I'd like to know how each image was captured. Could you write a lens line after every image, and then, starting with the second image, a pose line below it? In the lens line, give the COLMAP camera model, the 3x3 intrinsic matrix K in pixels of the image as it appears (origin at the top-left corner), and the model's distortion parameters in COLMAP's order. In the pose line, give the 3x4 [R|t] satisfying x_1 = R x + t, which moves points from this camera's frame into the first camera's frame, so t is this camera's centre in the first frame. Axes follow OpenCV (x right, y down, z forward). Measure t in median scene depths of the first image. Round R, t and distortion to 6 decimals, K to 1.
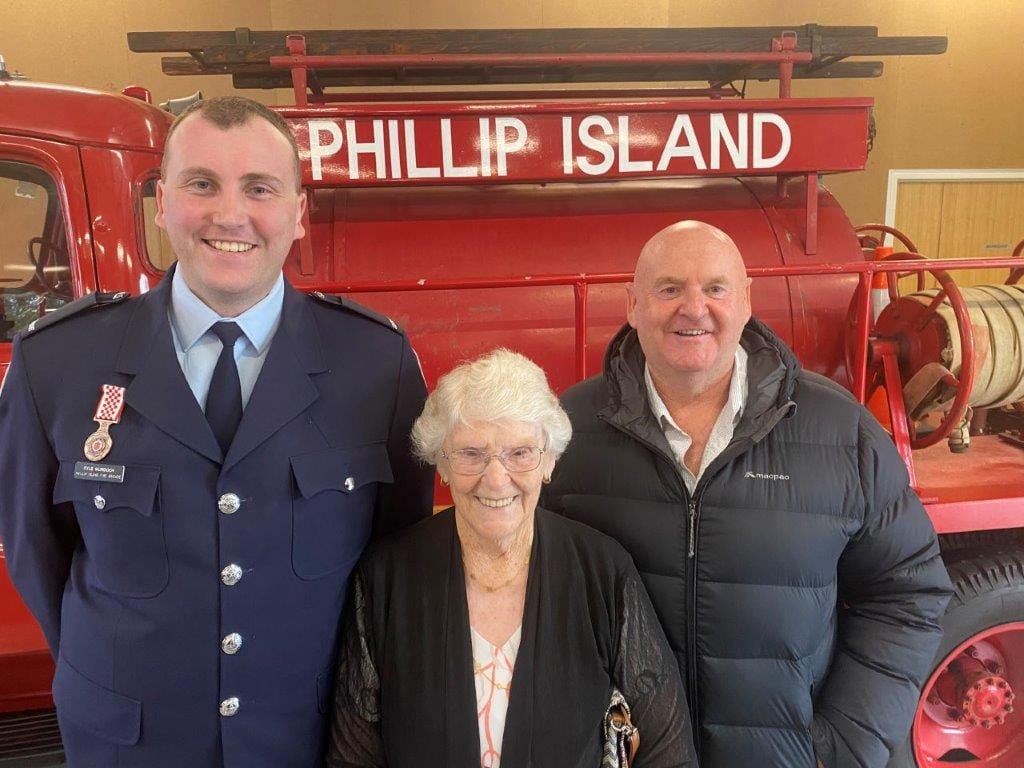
lens RADIAL K [[782.5, 0, 503.5], [0, 782.5, 373.4], [0, 0, 1]] dist [0.026411, -0.017606]
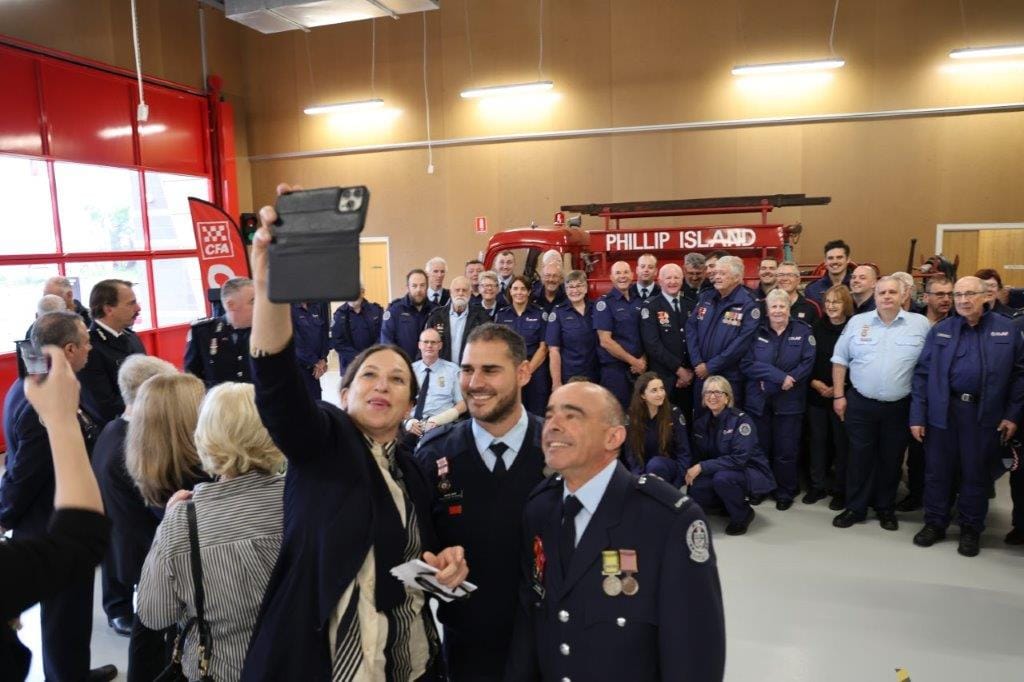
lens RADIAL K [[736.2, 0, 507.3], [0, 736.2, 333.2], [0, 0, 1]] dist [-0.005733, 0.011910]
pose [[0.900927, 0.051788, -0.430869, 0.783715], [-0.071651, 0.996979, -0.029987, 0.253566], [0.428015, 0.057888, 0.901916, -2.121052]]
